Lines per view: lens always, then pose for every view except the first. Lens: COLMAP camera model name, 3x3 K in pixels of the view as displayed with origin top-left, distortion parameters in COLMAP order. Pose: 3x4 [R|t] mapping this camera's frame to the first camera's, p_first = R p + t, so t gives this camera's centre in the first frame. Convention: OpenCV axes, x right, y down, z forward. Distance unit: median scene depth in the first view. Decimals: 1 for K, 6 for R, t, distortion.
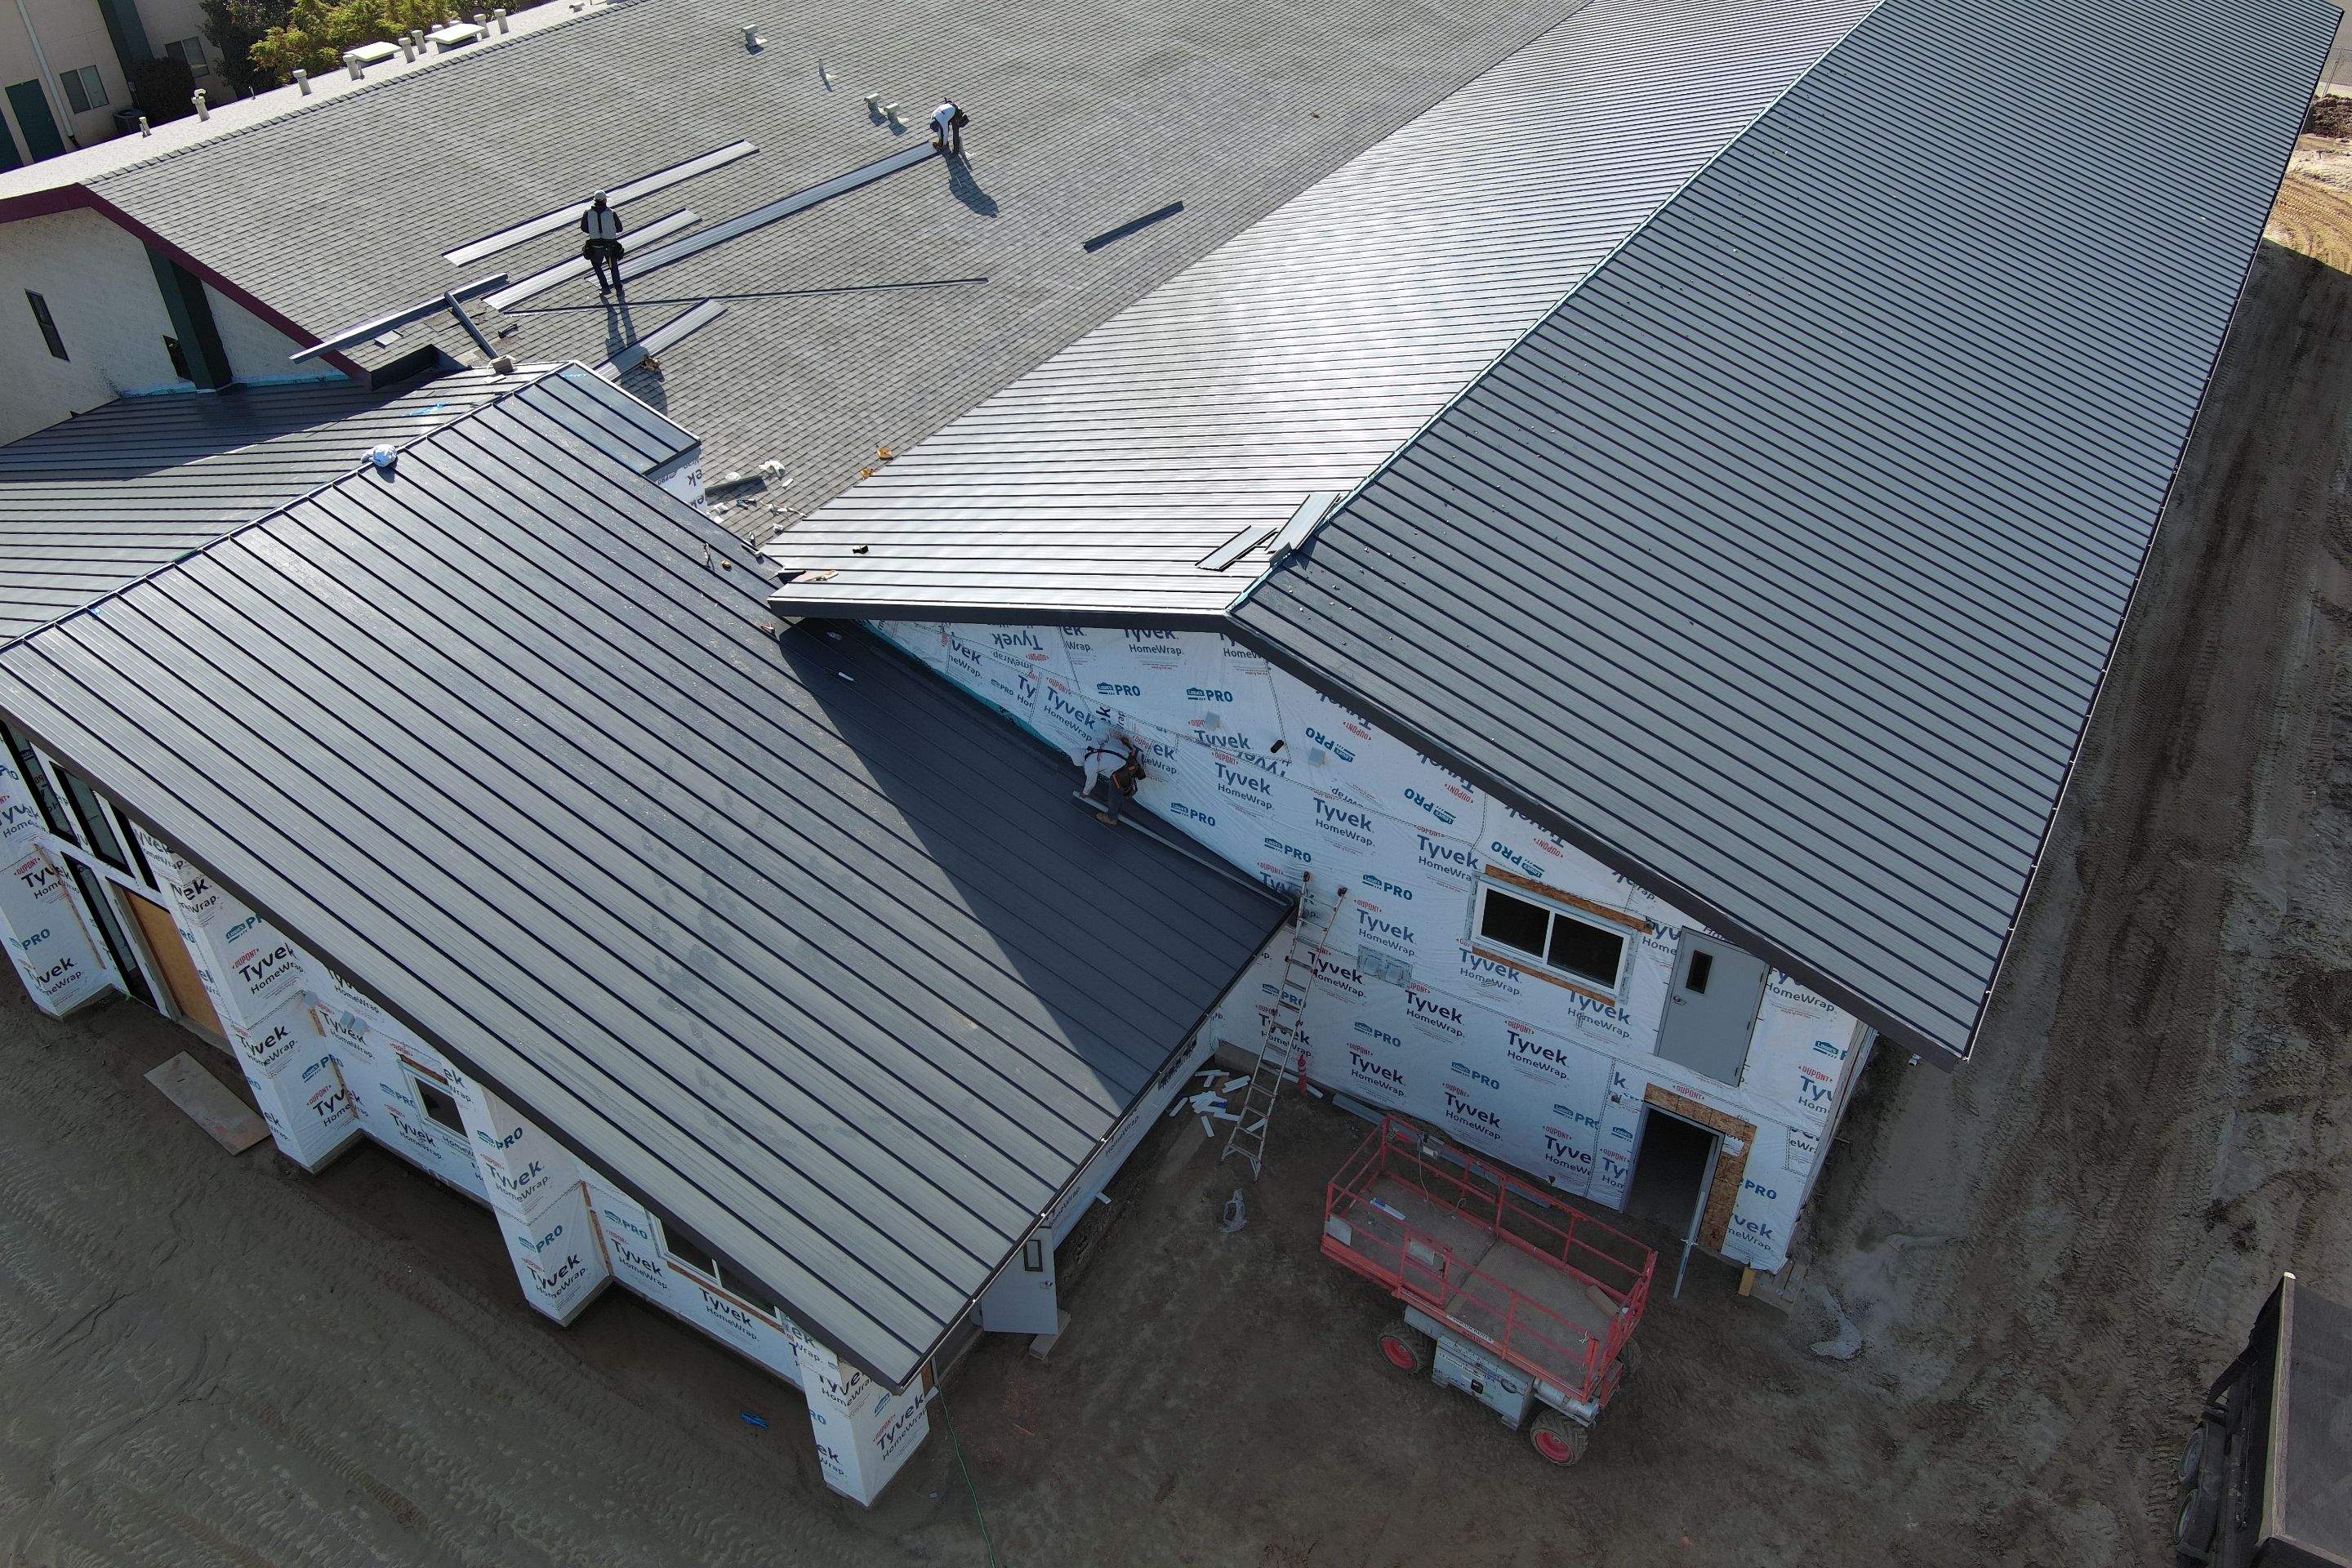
lens RADIAL K [[1821.6, 0, 1176.0], [0, 1821.6, 784.0], [0, 0, 1]] dist [0.004486, 0.010151]
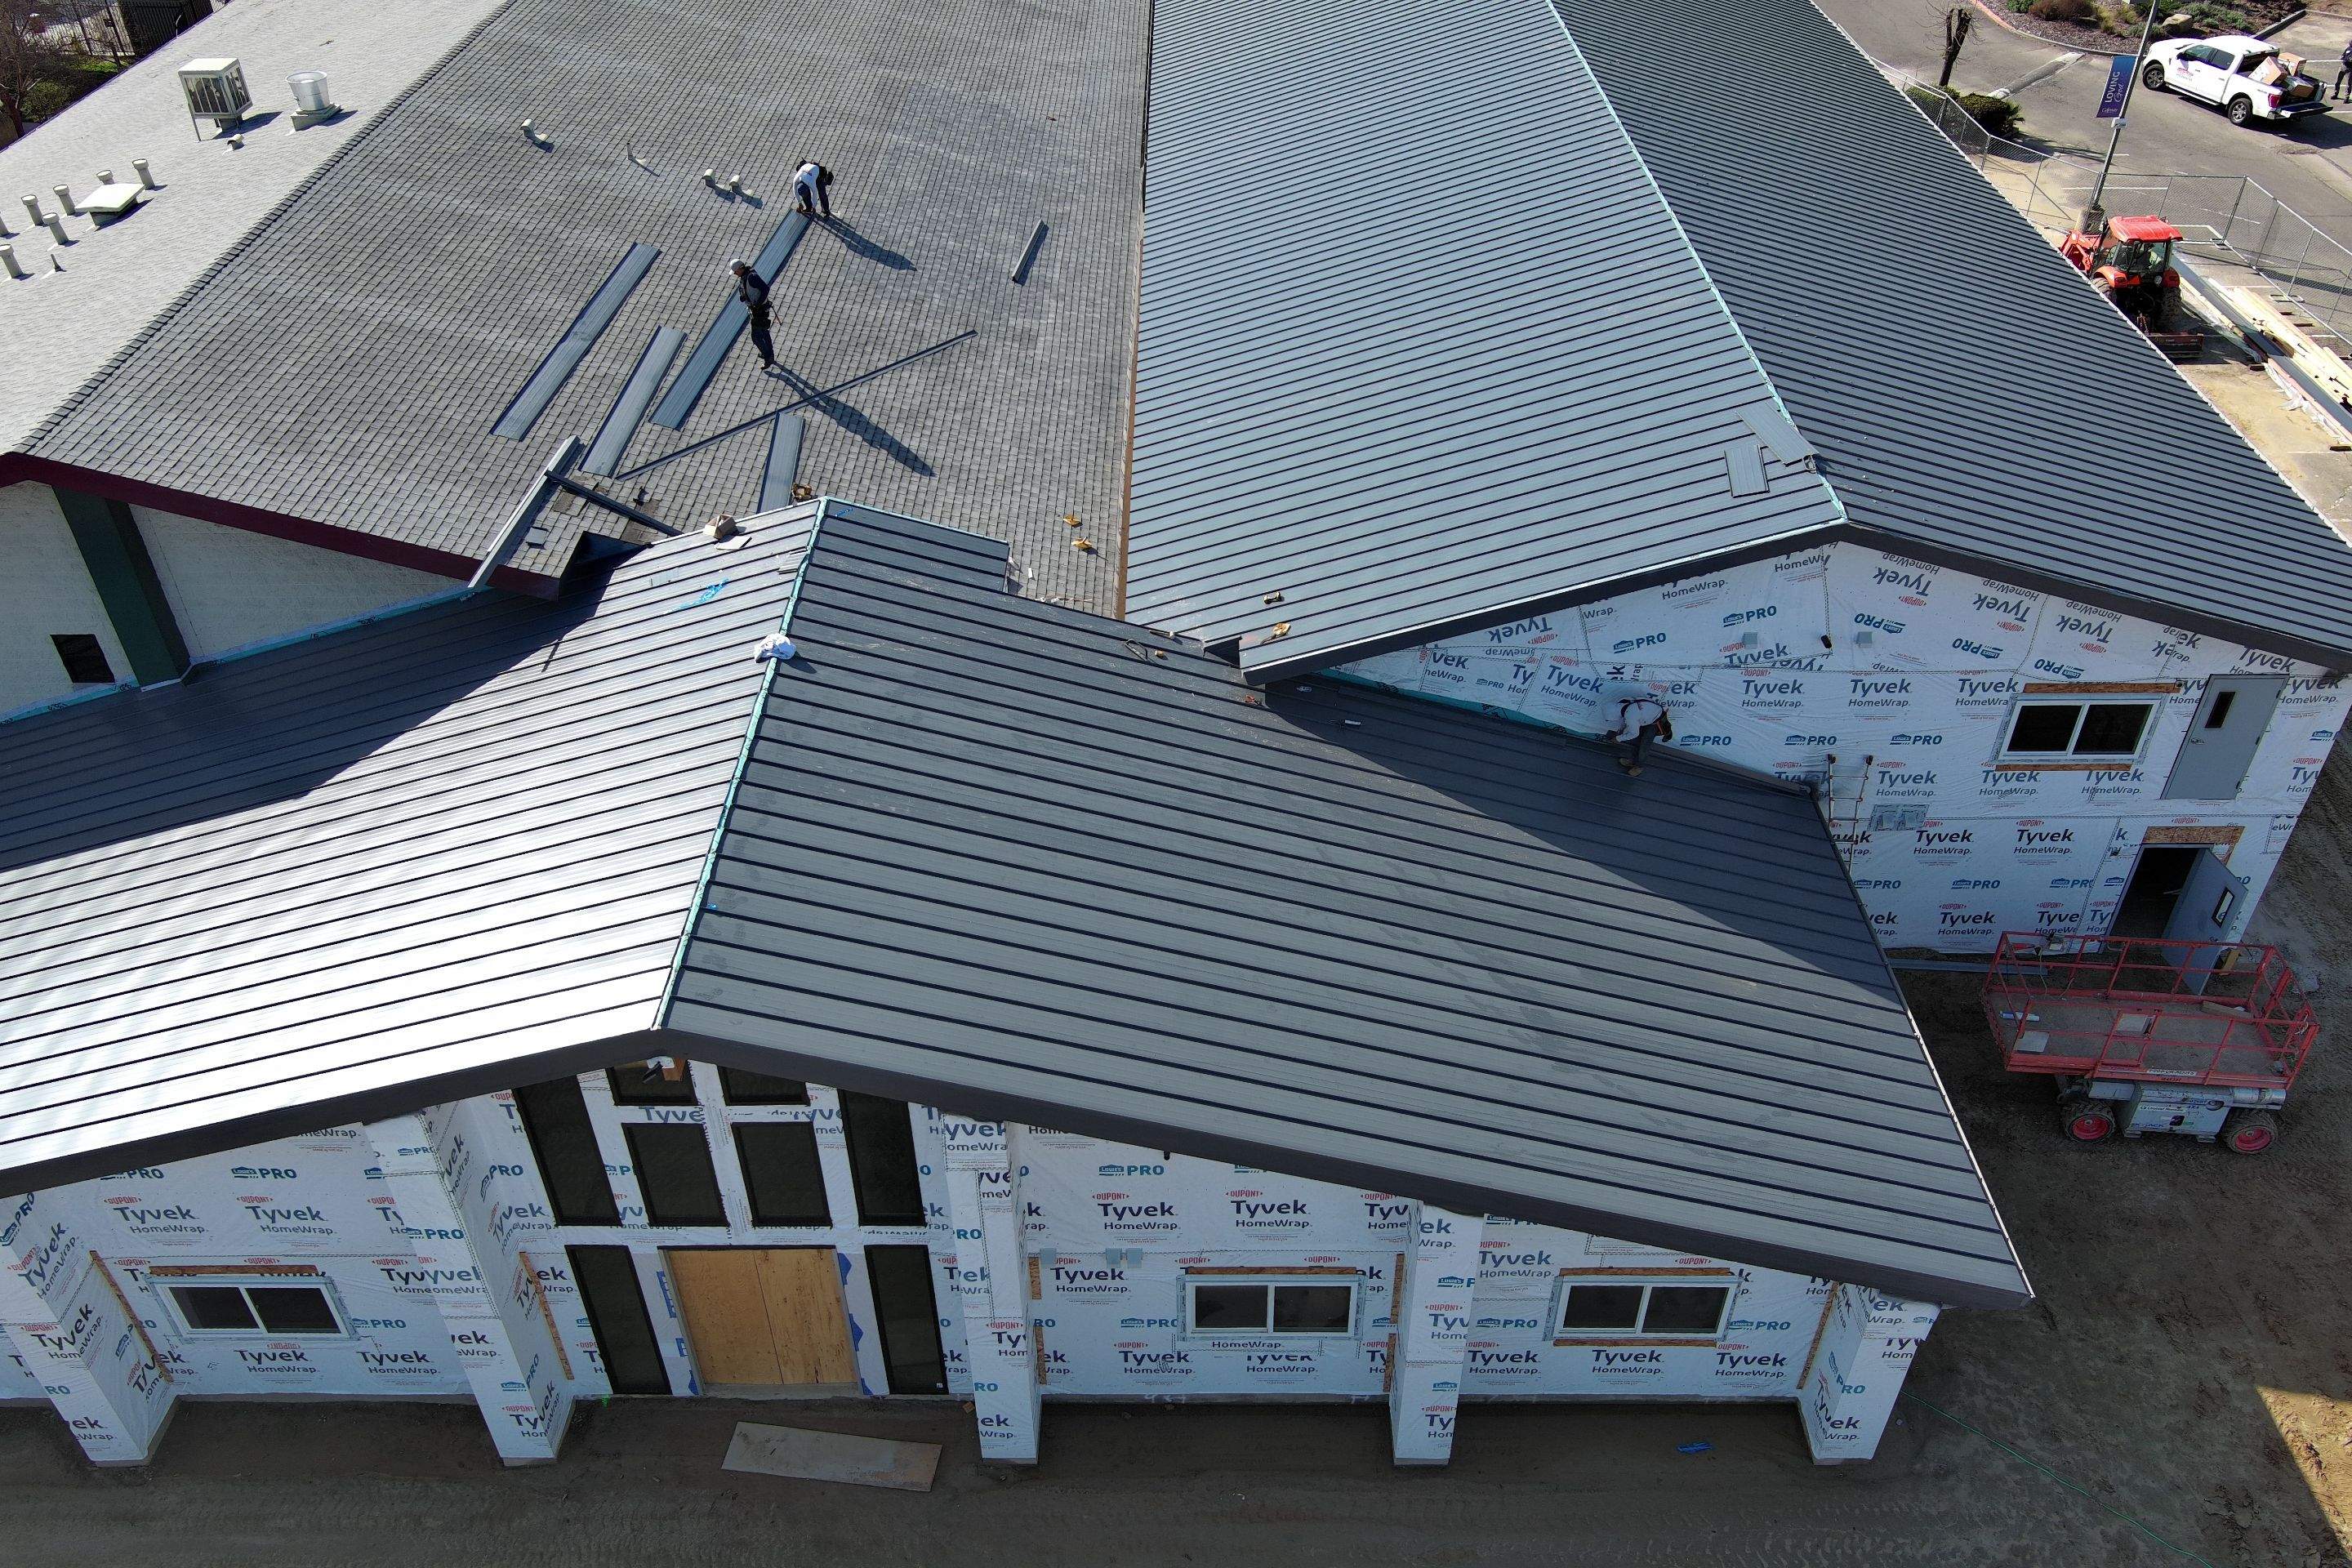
lens RADIAL K [[1821.6, 0, 1176.0], [0, 1821.6, 784.0], [0, 0, 1]] dist [0.004486, 0.010151]
pose [[0.858250, -0.317153, 0.403512, -0.703956], [0.319299, 0.945490, 0.064004, -0.127727], [-0.401815, 0.073910, 0.912733, 0.185834]]
